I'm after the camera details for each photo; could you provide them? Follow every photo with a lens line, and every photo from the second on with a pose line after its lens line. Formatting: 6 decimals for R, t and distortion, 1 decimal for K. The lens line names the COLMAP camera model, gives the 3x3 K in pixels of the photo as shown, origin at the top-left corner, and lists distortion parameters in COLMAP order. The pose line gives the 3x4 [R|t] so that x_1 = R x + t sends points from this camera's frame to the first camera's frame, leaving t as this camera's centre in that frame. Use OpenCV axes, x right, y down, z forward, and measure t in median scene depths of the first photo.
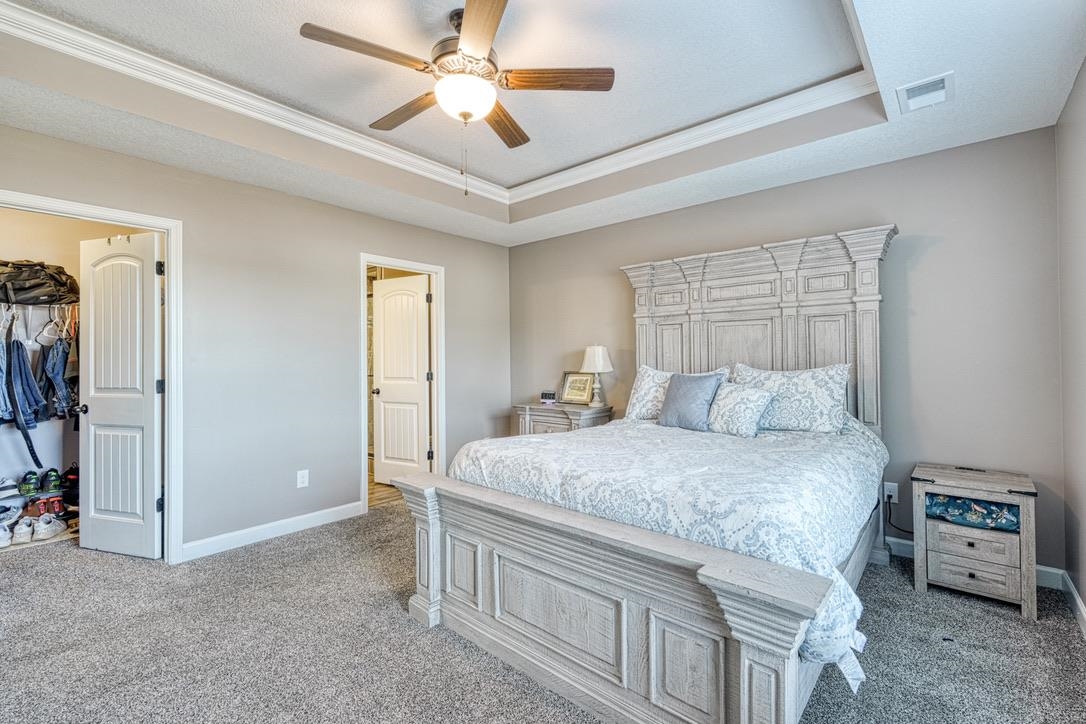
lens RADIAL K [[480.0, 0, 541.7], [0, 480.0, 355.6], [0, 0, 1]] dist [0.002580, 0.000736]
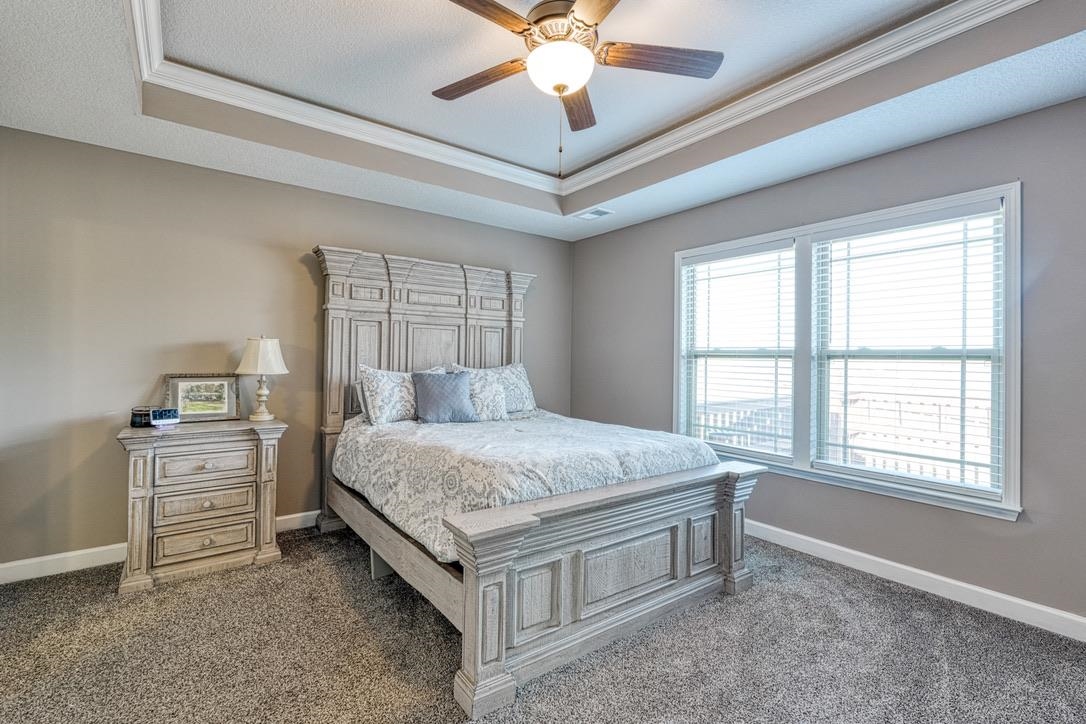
lens RADIAL K [[480.0, 0, 541.7], [0, 480.0, 355.6], [0, 0, 1]] dist [0.002580, 0.000736]
pose [[0.212291, 0.018248, 0.977036, -0.644798], [-0.019474, 0.999706, -0.014440, 0.011130], [-0.977012, -0.015961, 0.212584, 0.518783]]
